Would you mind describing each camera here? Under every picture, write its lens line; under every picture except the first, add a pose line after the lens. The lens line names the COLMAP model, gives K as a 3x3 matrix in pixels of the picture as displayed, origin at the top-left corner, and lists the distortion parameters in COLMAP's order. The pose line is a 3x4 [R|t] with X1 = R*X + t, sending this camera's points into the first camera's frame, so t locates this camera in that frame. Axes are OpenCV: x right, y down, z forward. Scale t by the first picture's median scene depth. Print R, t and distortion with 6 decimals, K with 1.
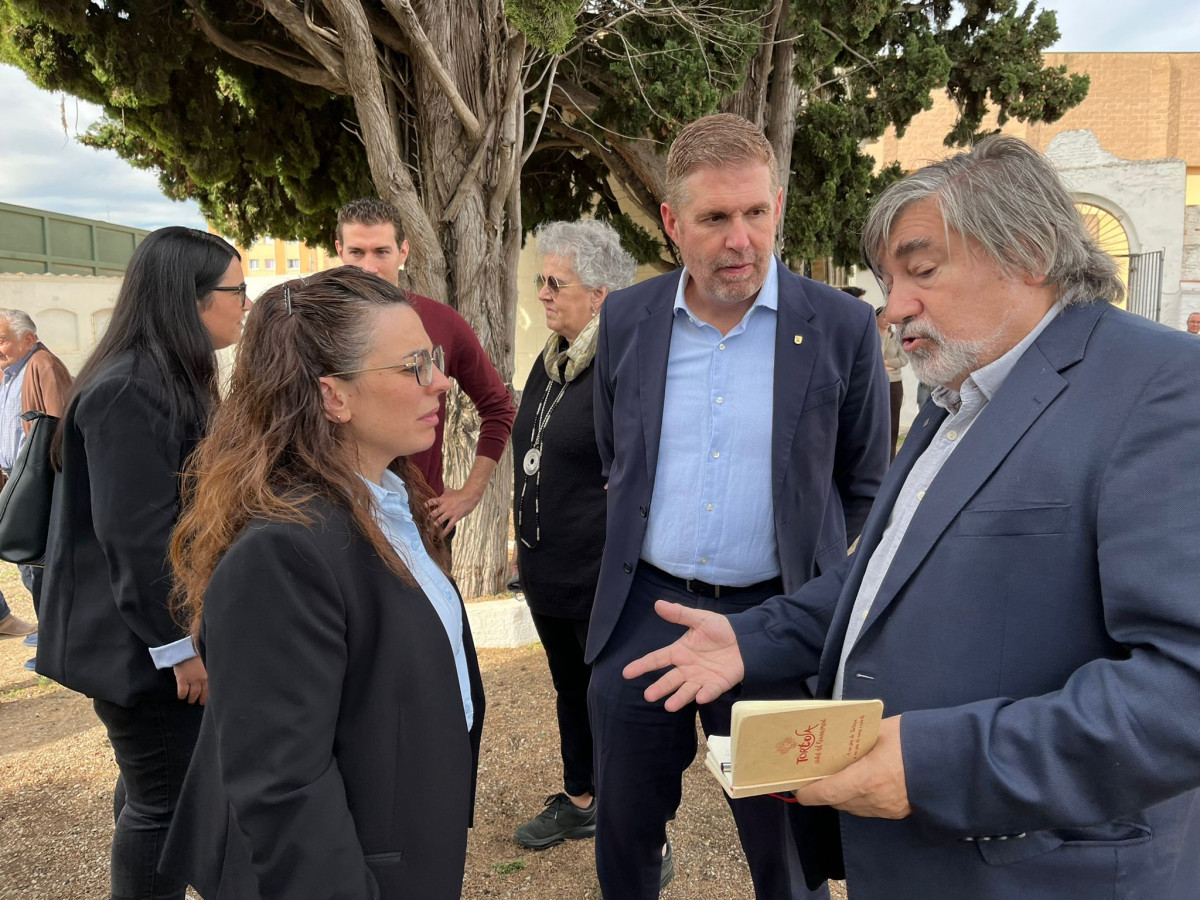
lens RADIAL K [[1038.7, 0, 600.0], [0, 1038.7, 450.0], [0, 0, 1]] dist [-0.009053, -0.002201]
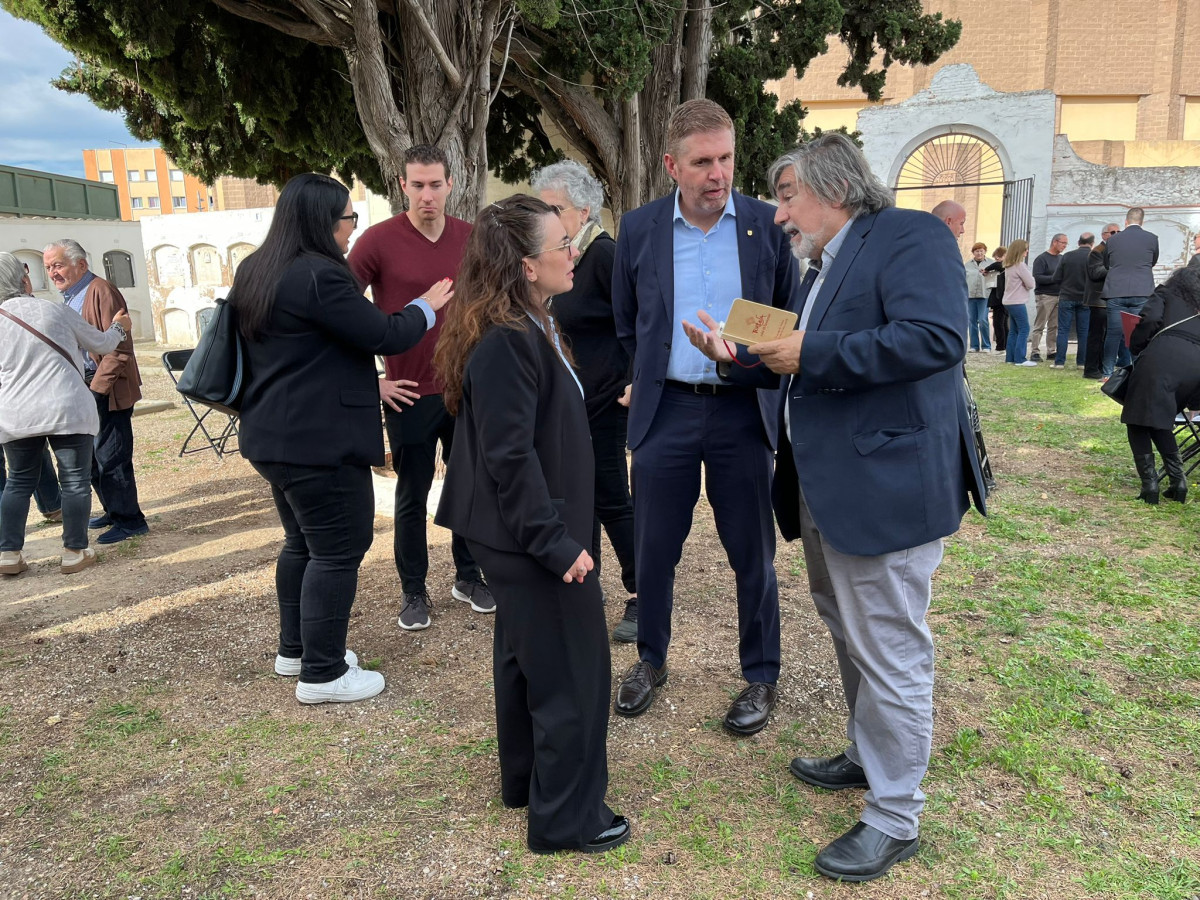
lens RADIAL K [[1015.2, 0, 598.7], [0, 1015.2, 492.6], [0, 0, 1]] dist [0.001891, -0.020421]
pose [[0.995727, -0.036994, 0.084610, -0.043091], [0.027813, 0.993846, 0.107218, 0.026254], [-0.088056, -0.104406, 0.990629, -0.136456]]
